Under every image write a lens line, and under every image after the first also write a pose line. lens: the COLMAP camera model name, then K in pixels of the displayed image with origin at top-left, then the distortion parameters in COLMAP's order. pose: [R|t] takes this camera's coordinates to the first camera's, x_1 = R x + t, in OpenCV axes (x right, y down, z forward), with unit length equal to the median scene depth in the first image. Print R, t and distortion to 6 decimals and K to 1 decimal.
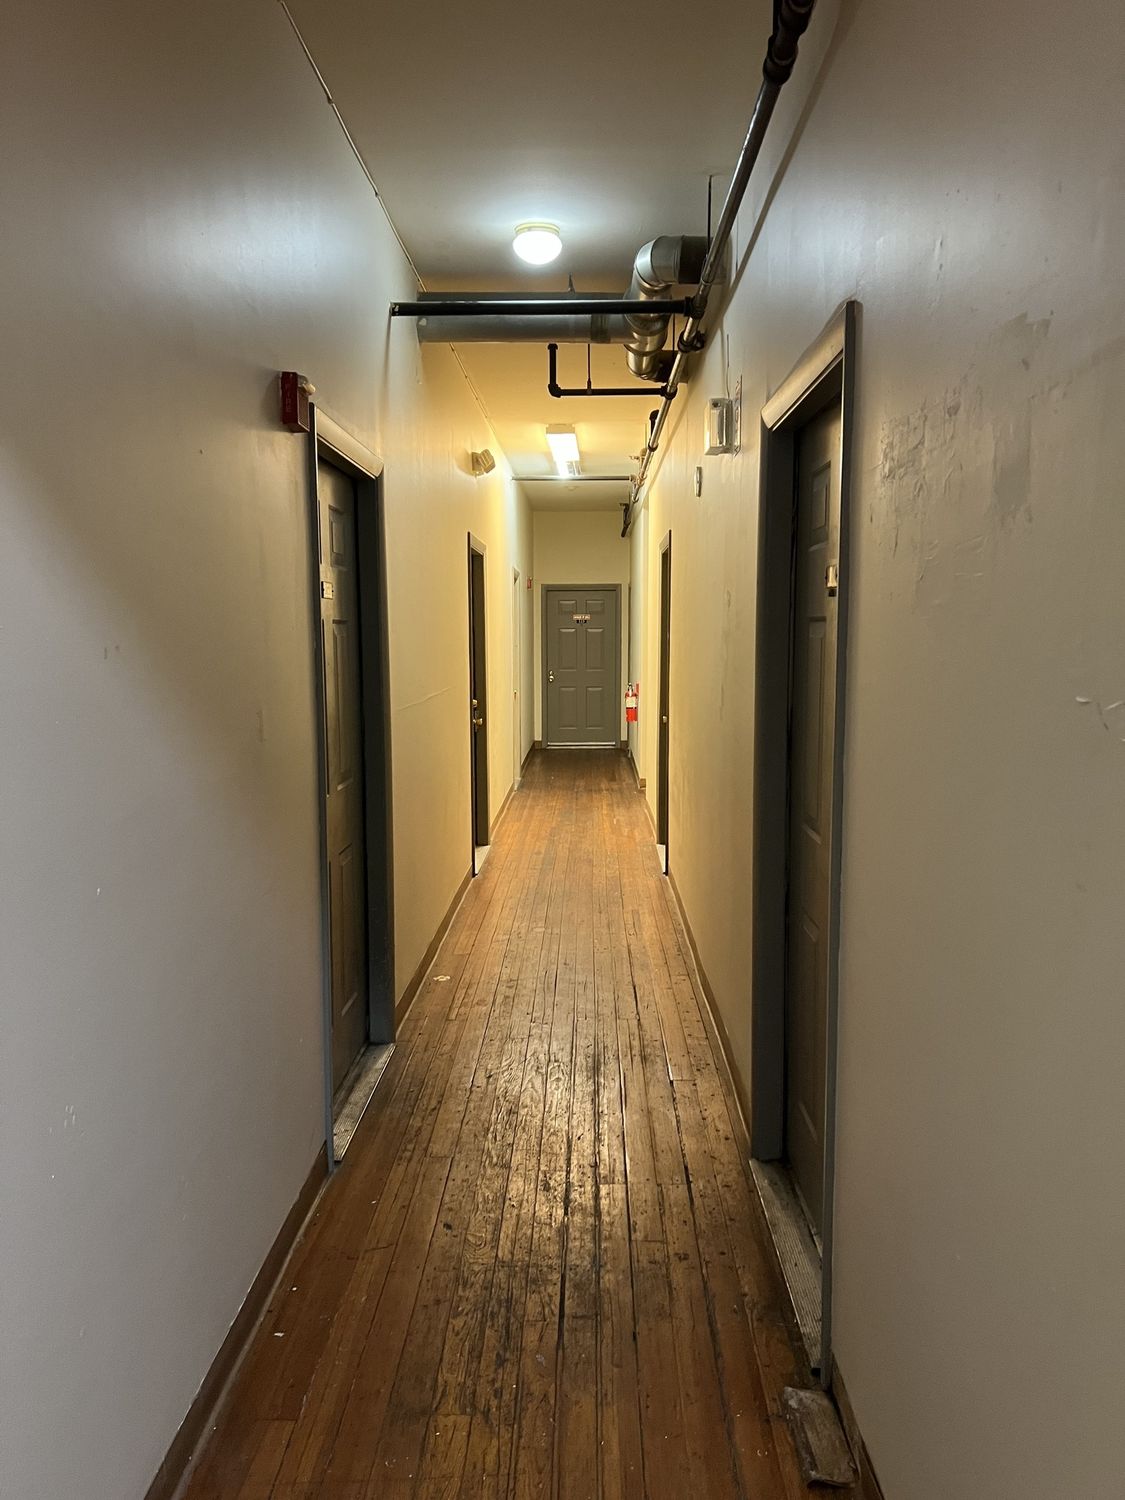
lens RADIAL K [[1132.8, 0, 562.5], [0, 1132.8, 751.3], [0, 0, 1]] dist [0.001594, 0.000027]
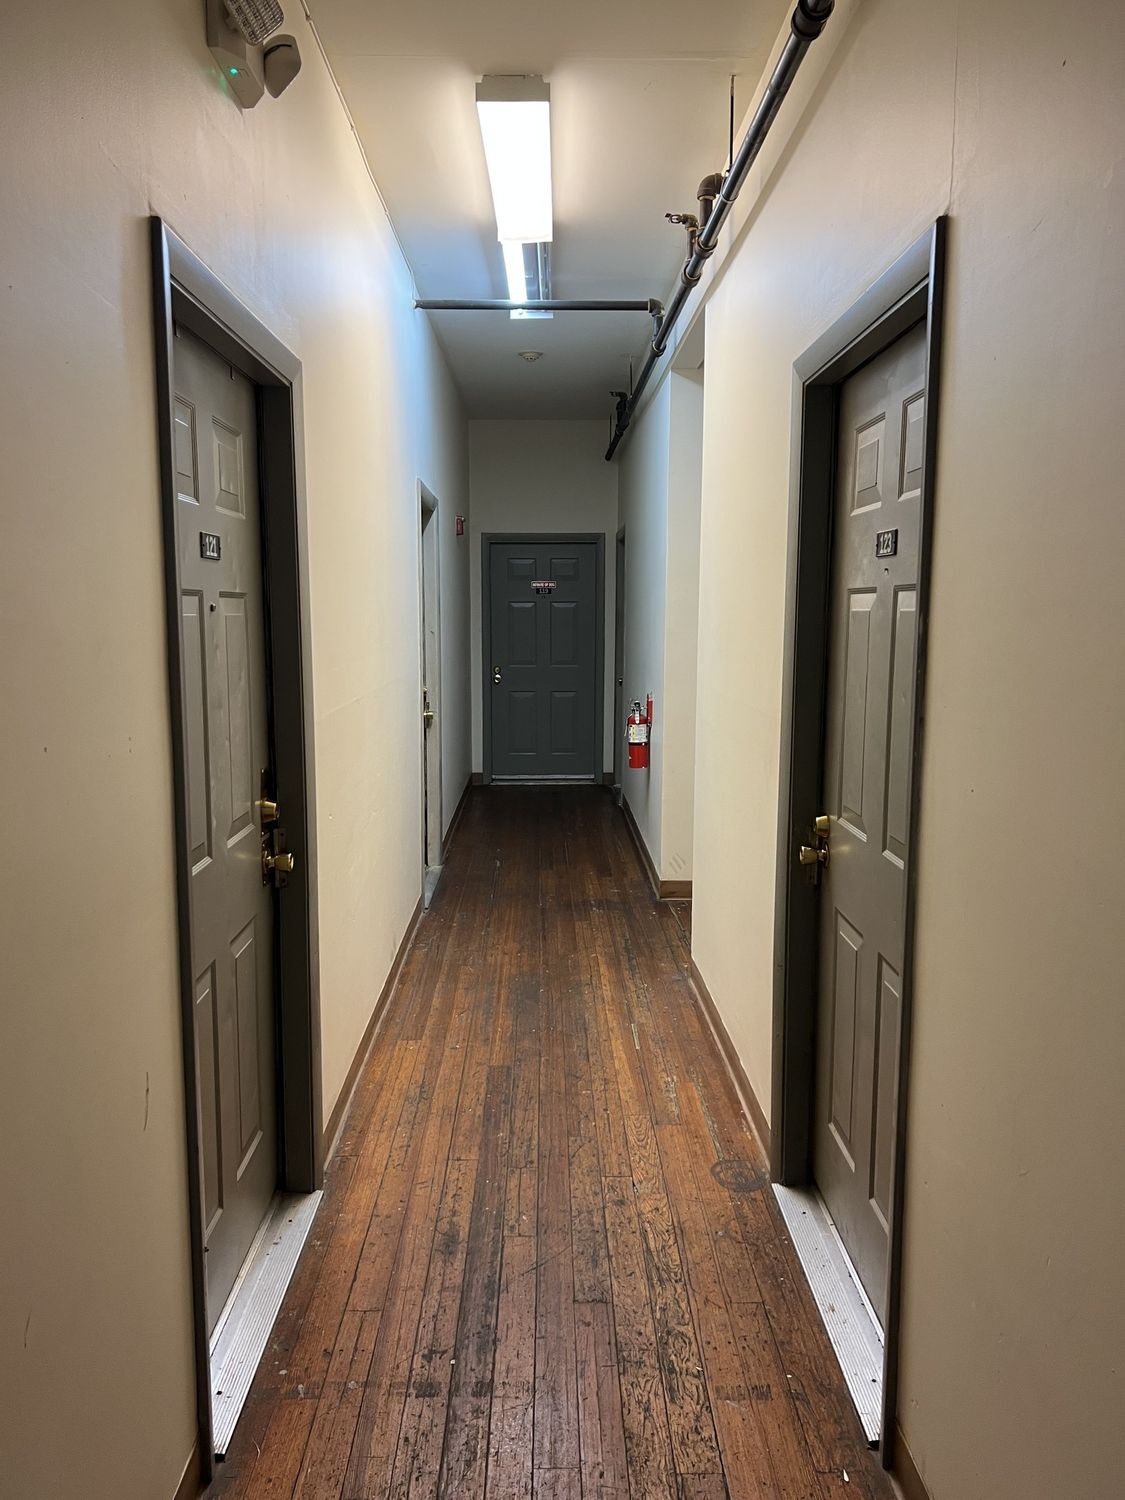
lens RADIAL K [[1132.8, 0, 563.0], [0, 1132.8, 748.6], [0, 0, 1]] dist [0.001594, 0.000027]
pose [[0.999036, -0.000622, 0.043889, -0.001186], [-0.000284, 0.999787, 0.020629, -0.047316], [-0.043893, -0.020622, 0.998823, 0.440361]]
